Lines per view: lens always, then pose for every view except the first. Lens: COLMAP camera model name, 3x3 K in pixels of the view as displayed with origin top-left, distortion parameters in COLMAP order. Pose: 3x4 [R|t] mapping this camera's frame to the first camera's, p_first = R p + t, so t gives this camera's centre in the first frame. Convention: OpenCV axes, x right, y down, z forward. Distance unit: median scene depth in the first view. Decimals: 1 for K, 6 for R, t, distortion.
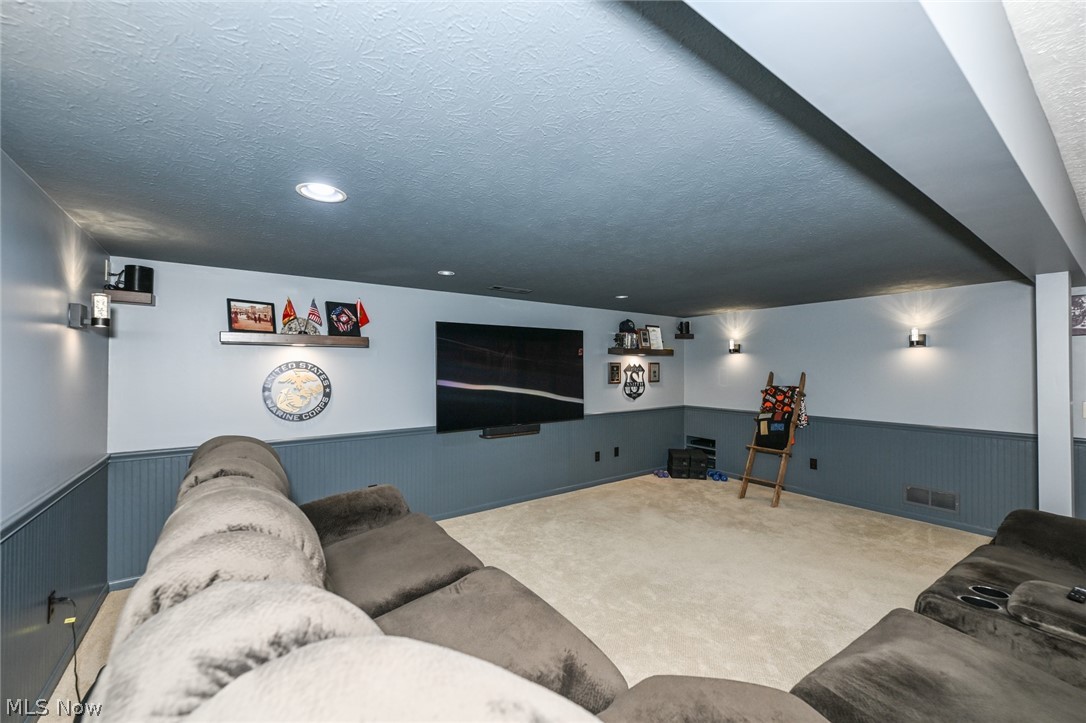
lens RADIAL K [[432.0, 0, 543.0], [0, 432.0, 361.5], [0, 0, 1]] dist [-0.000959, 0.000161]
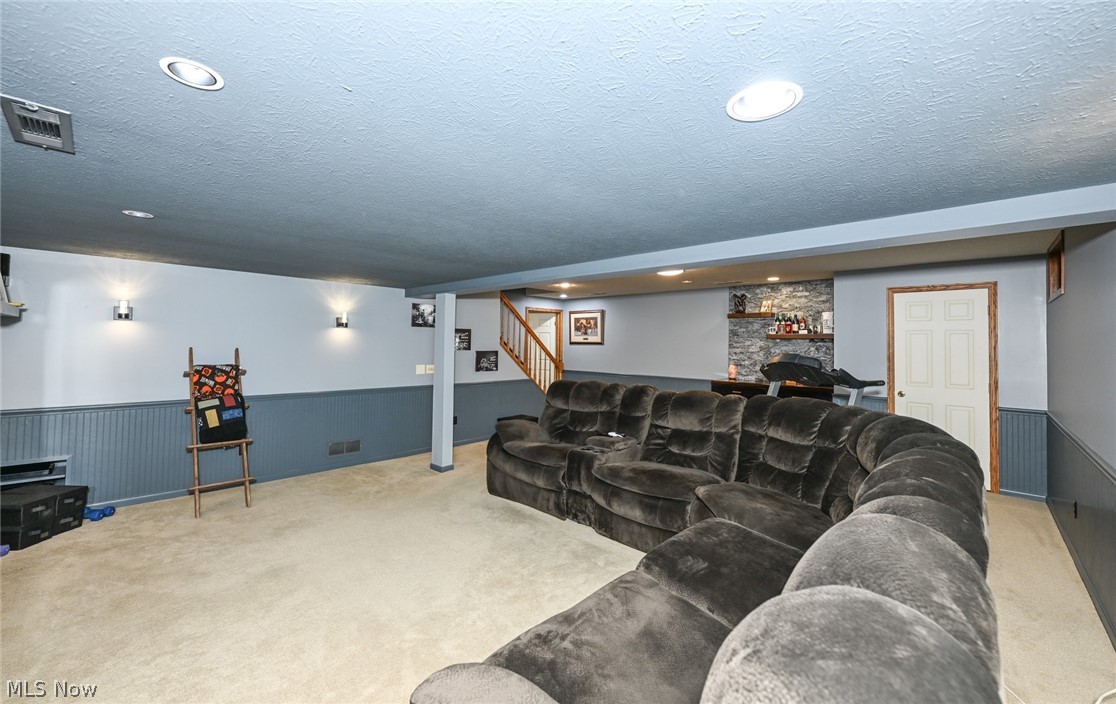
lens RADIAL K [[435.2, 0, 555.4], [0, 435.2, 337.2], [0, 0, 1]] dist [-0.000540, -0.000111]
pose [[-0.185091, 0.023109, 0.982450, -0.393242], [-0.023636, 0.999330, -0.027959, 0.011998], [-0.982437, -0.028396, -0.184421, 0.529048]]
